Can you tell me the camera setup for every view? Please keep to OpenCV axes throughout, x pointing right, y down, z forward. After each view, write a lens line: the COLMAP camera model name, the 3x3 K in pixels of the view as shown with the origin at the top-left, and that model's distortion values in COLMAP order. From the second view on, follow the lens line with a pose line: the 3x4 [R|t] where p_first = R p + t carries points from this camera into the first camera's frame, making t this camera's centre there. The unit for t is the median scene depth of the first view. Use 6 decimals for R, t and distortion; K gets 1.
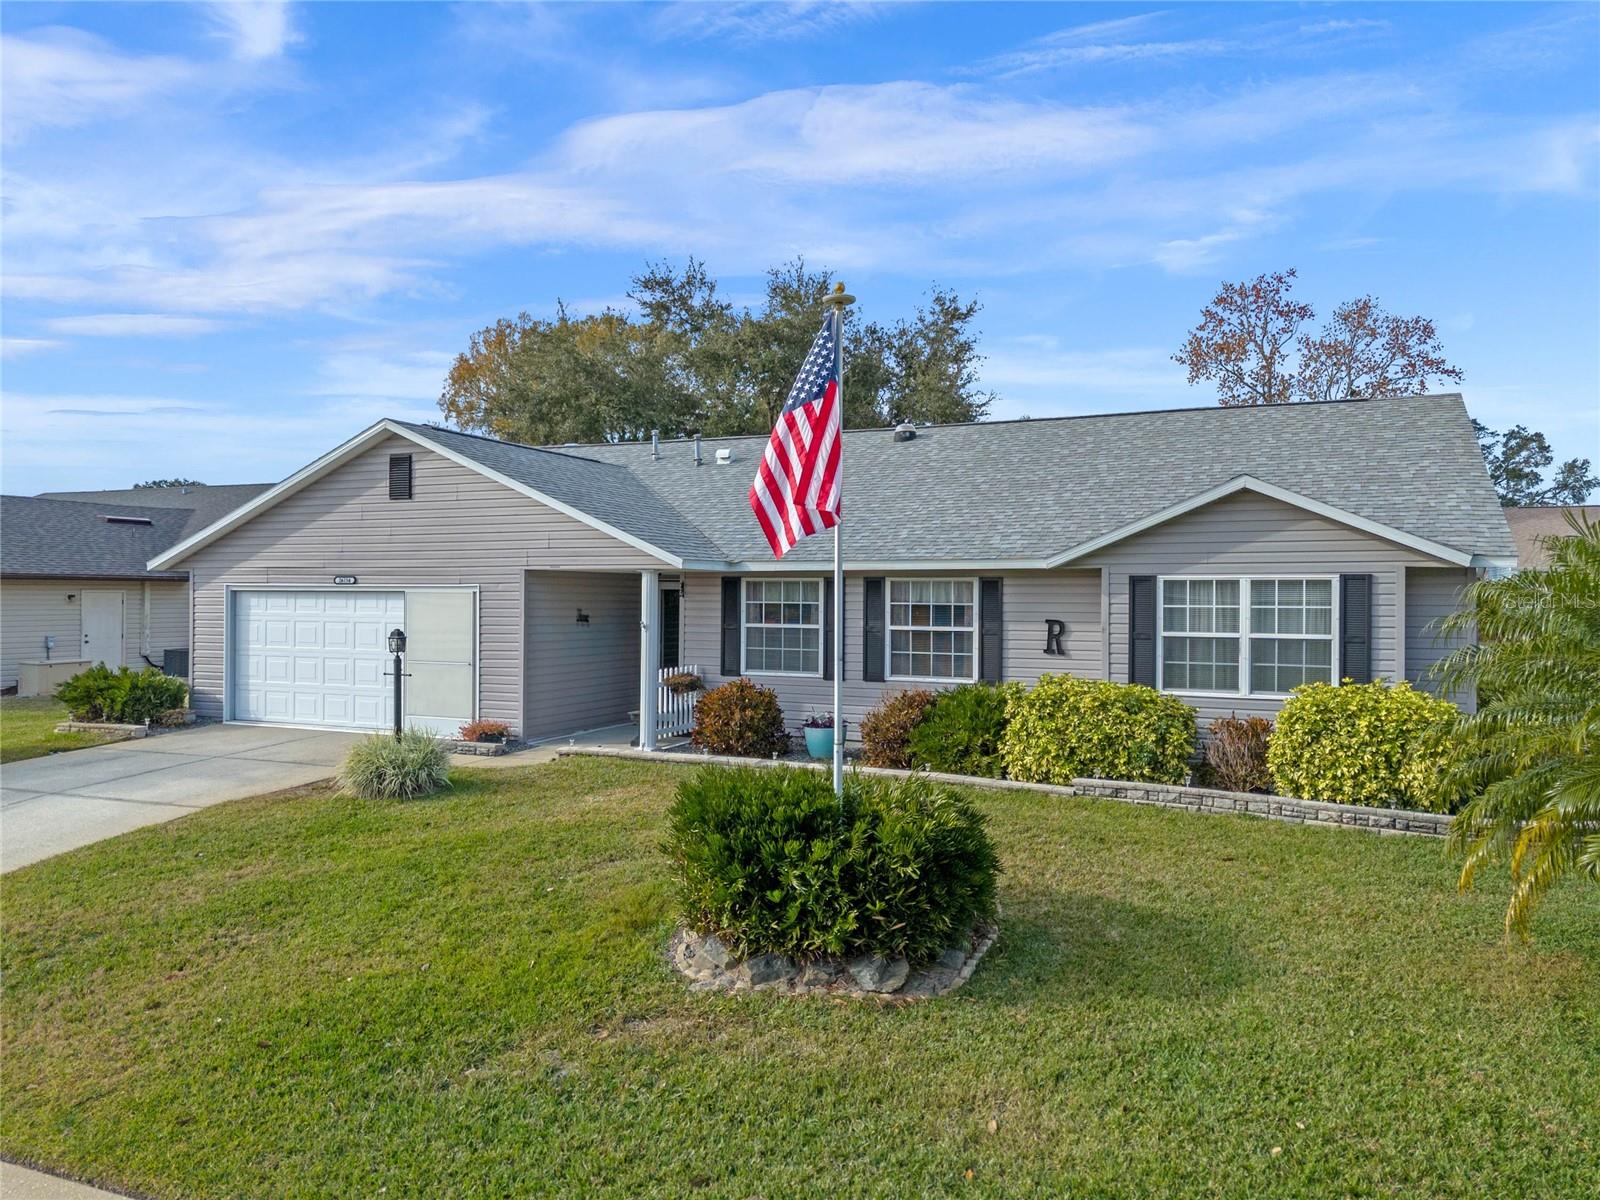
lens RADIAL K [[1167.2, 0, 800.0], [0, 1167.2, 600.0], [0, 0, 1]] dist [0.072429, -0.062833]
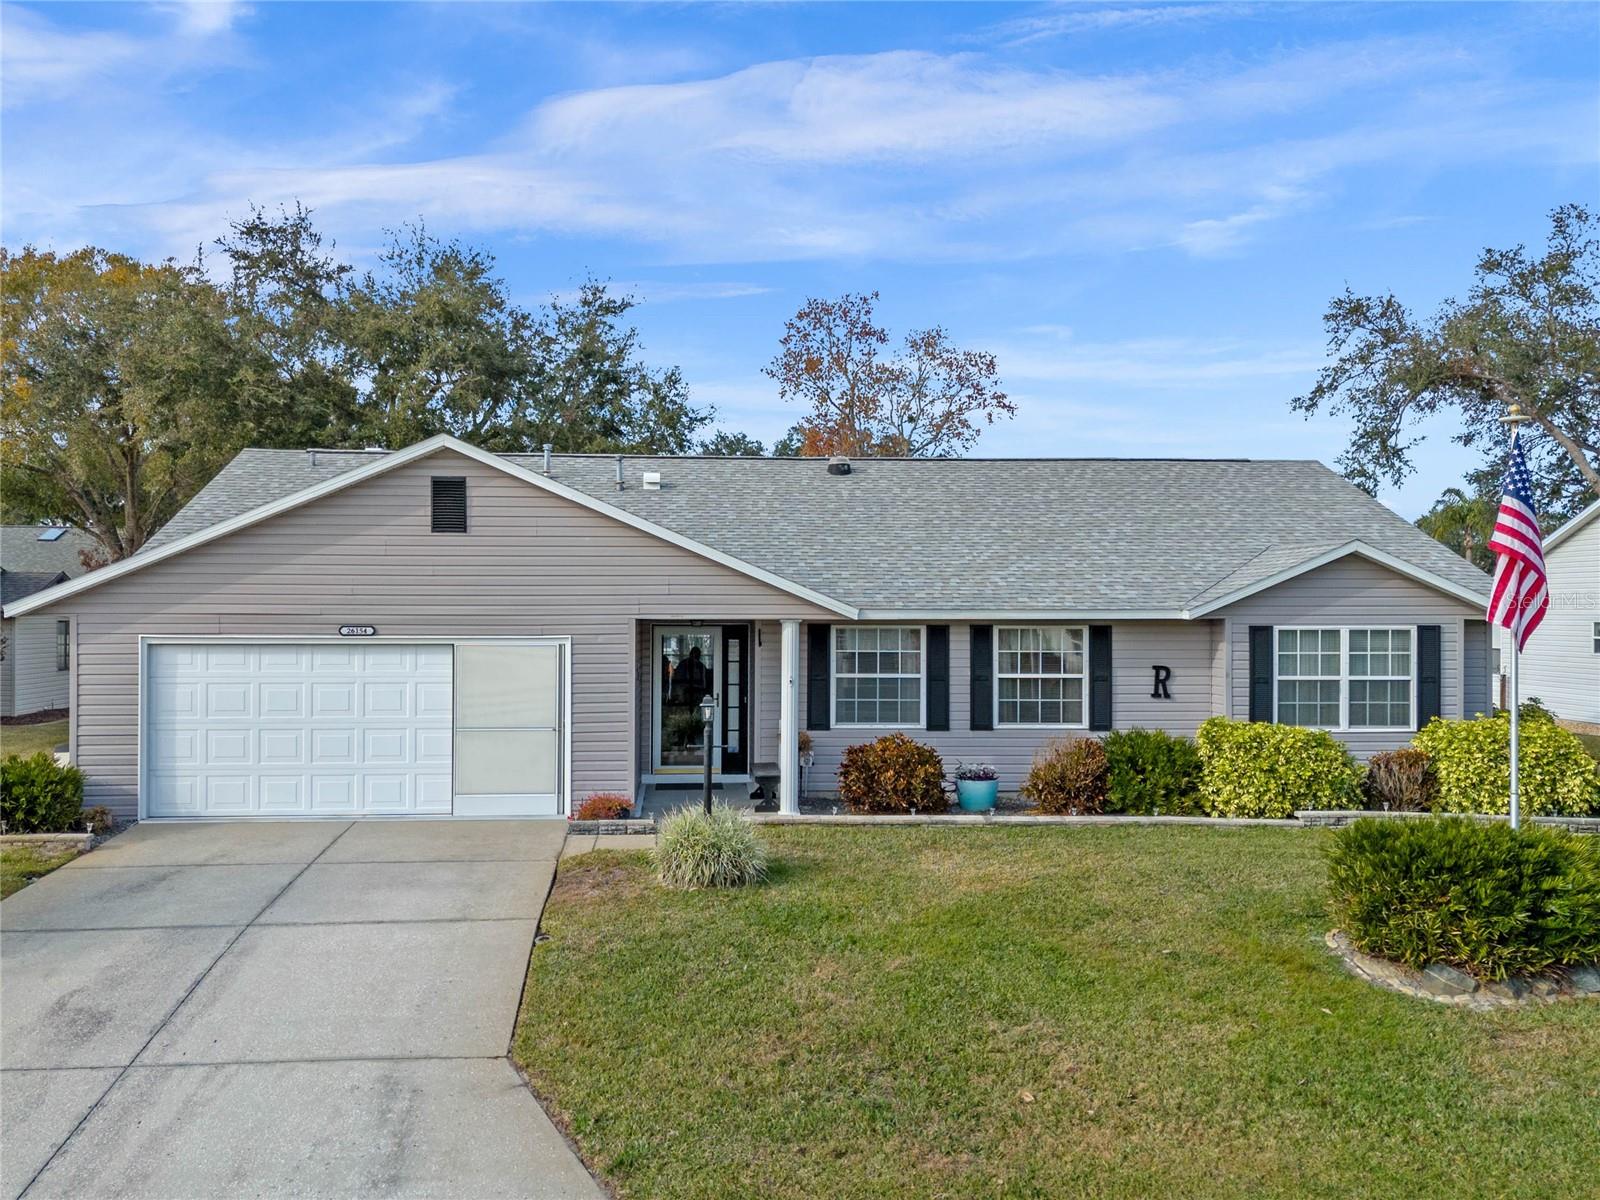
lens RADIAL K [[1376.9, 0, 775.9], [0, 1376.9, 610.3], [0, 0, 1]] dist [0.093515, -0.106378]
pose [[0.885214, -0.002707, 0.465177, -0.653418], [0.004596, 0.999985, -0.002927, -0.030193], [-0.465162, 0.004729, 0.885213, 0.043621]]
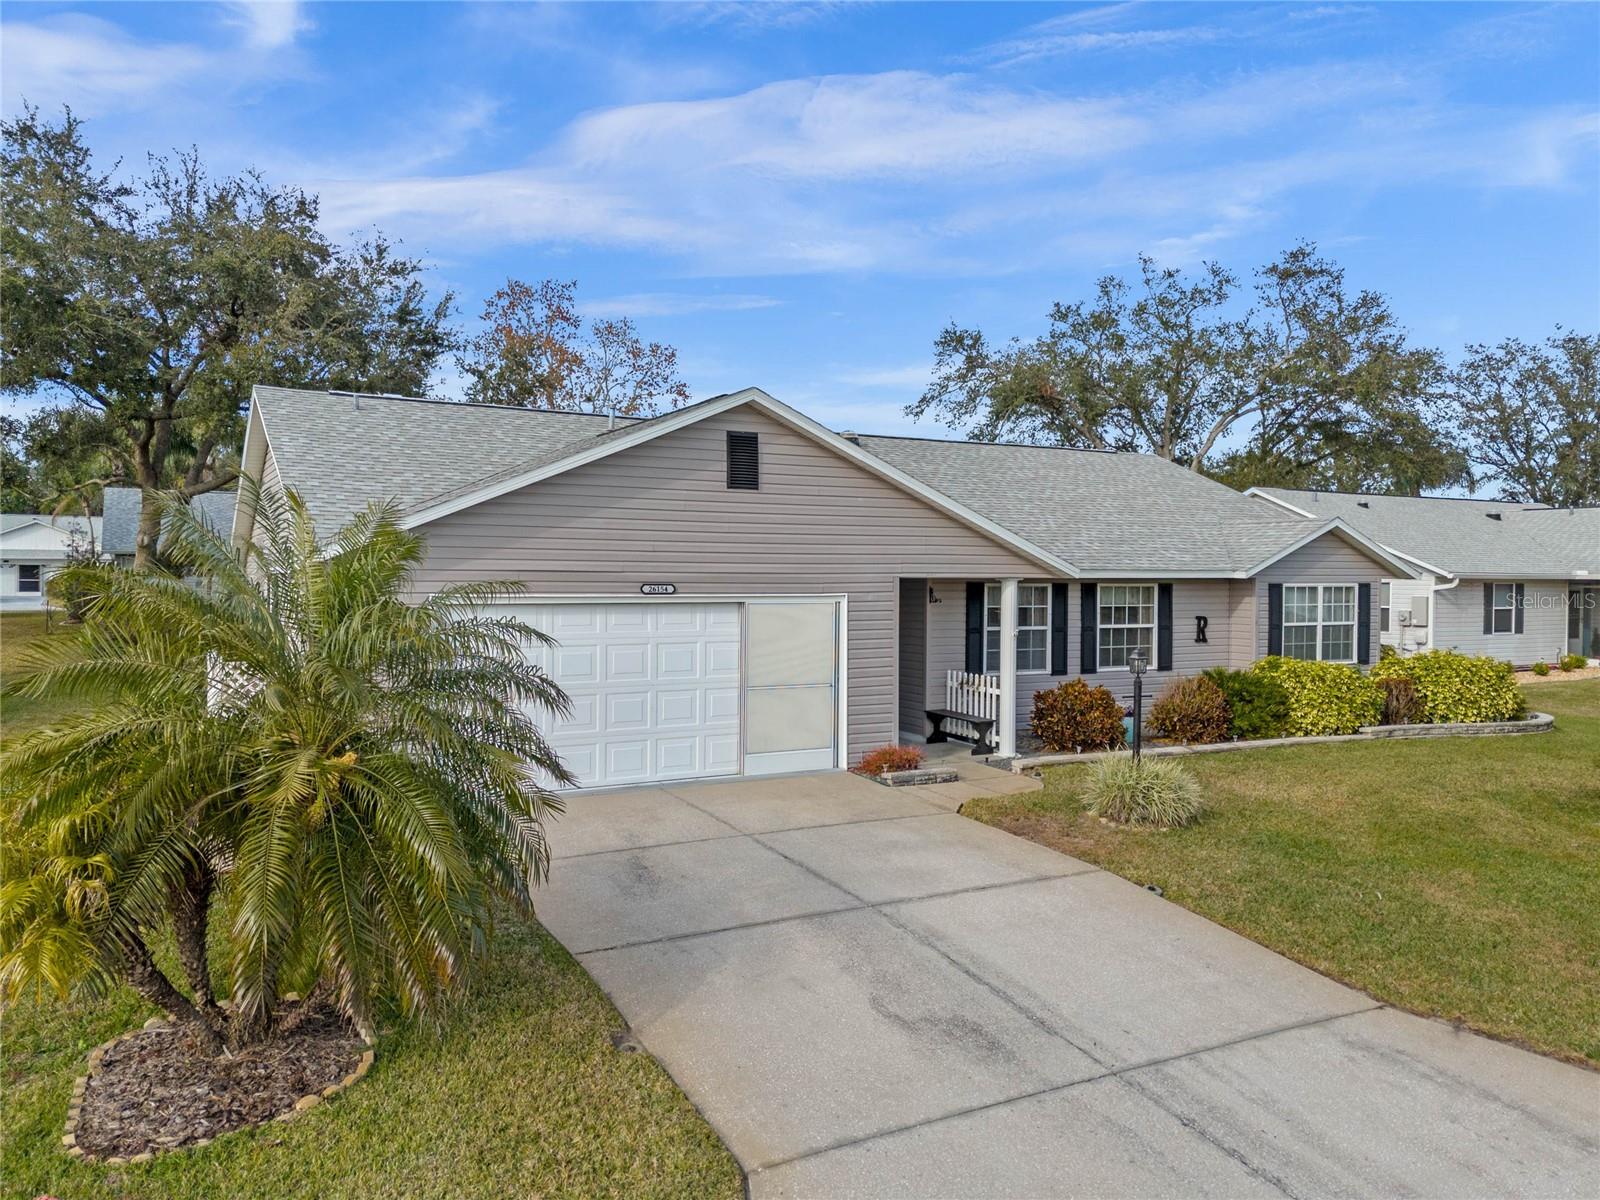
lens RADIAL K [[1167.2, 0, 800.0], [0, 1167.2, 600.0], [0, 0, 1]] dist [0.072429, -0.062833]
pose [[0.602552, -0.018970, 0.797854, -1.063251], [0.000932, 0.999734, 0.023065, -0.030792], [-0.798079, -0.013154, 0.602409, 0.542502]]
